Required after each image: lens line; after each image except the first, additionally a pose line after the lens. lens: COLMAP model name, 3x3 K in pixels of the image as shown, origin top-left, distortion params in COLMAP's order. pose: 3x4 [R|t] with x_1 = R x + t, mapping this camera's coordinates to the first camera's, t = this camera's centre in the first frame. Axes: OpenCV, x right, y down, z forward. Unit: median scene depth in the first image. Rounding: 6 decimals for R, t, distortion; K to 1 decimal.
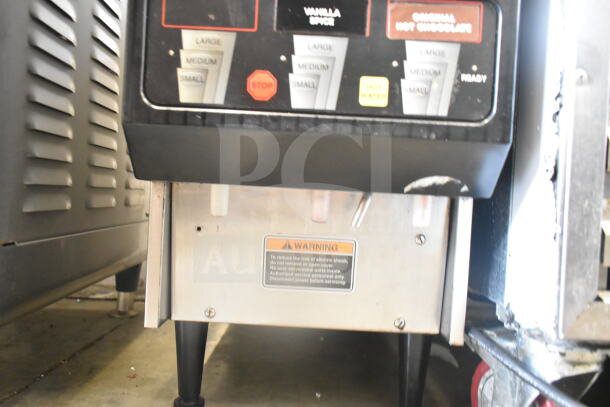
lens RADIAL K [[457.2, 0, 297.6], [0, 457.2, 204.1], [0, 0, 1]] dist [-0.008980, -0.003503]
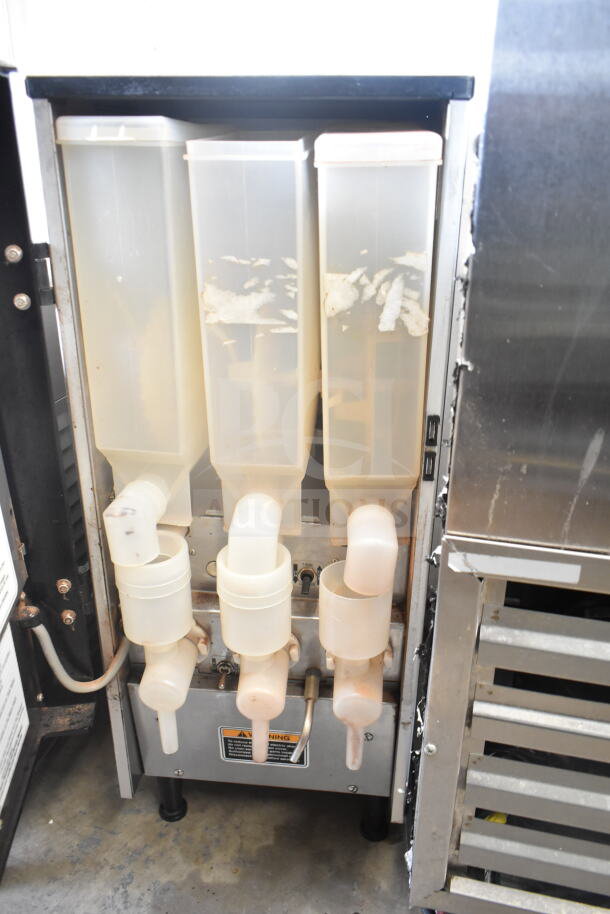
lens RADIAL K [[685.1, 0, 305.0], [0, 685.1, 457.0], [0, 0, 1]] dist [-0.008980, -0.003503]
pose [[0.972420, 0.054719, -0.226728, 0.619161], [0.033006, 0.930023, 0.366015, -1.436224], [0.230890, -0.363404, 0.902567, -0.269781]]
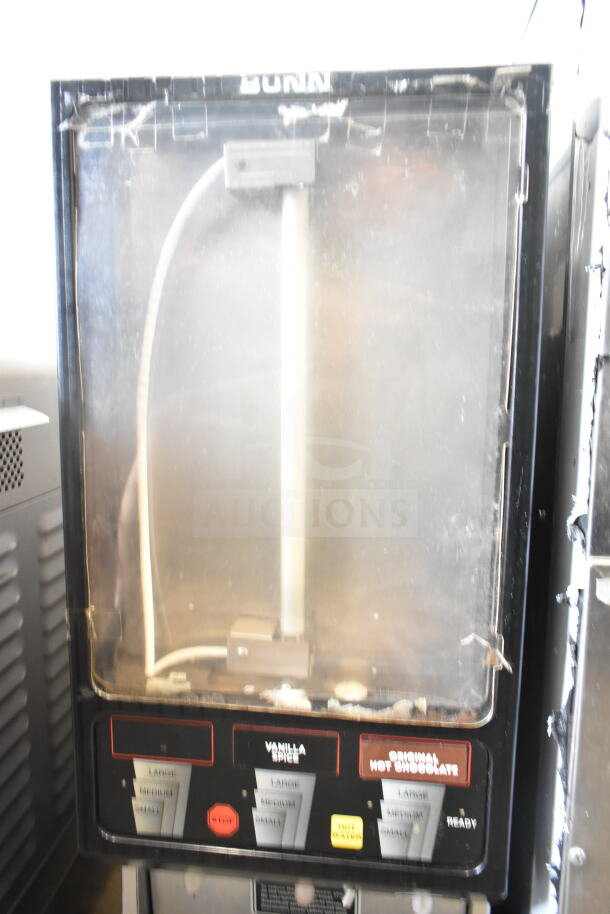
lens RADIAL K [[685.1, 0, 305.0], [0, 685.1, 457.0], [0, 0, 1]] dist [-0.008980, -0.003503]
pose [[0.993580, -0.021655, -0.111039, 0.249467], [0.034167, 0.993115, 0.112046, -1.121541], [0.107849, -0.115120, 0.987480, -0.234675]]
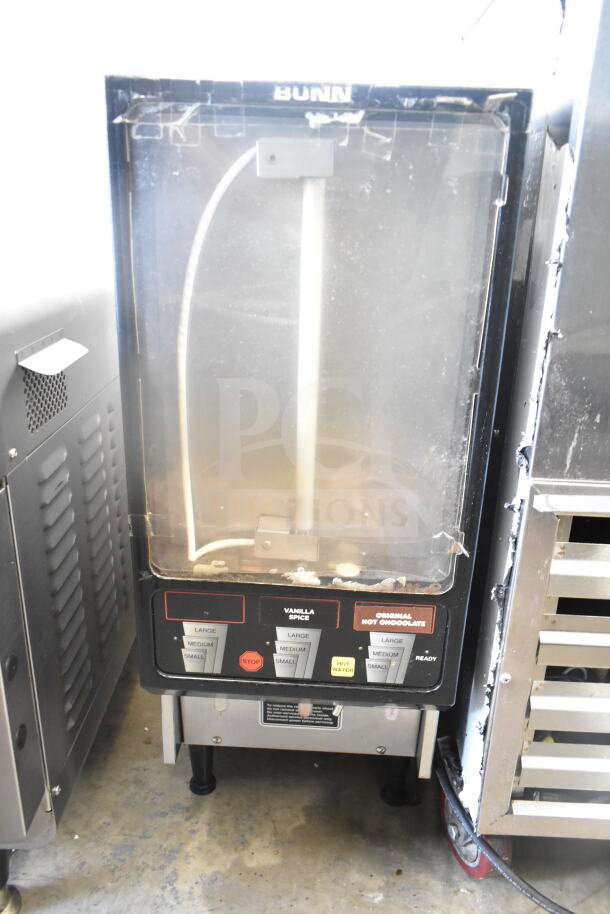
lens RADIAL K [[685.1, 0, 305.0], [0, 685.1, 457.0], [0, 0, 1]] dist [-0.008980, -0.003503]
pose [[0.999264, -0.004464, -0.038112, 0.137920], [0.016660, 0.945179, 0.326127, -1.374111], [0.034567, -0.326522, 0.944557, -0.545661]]
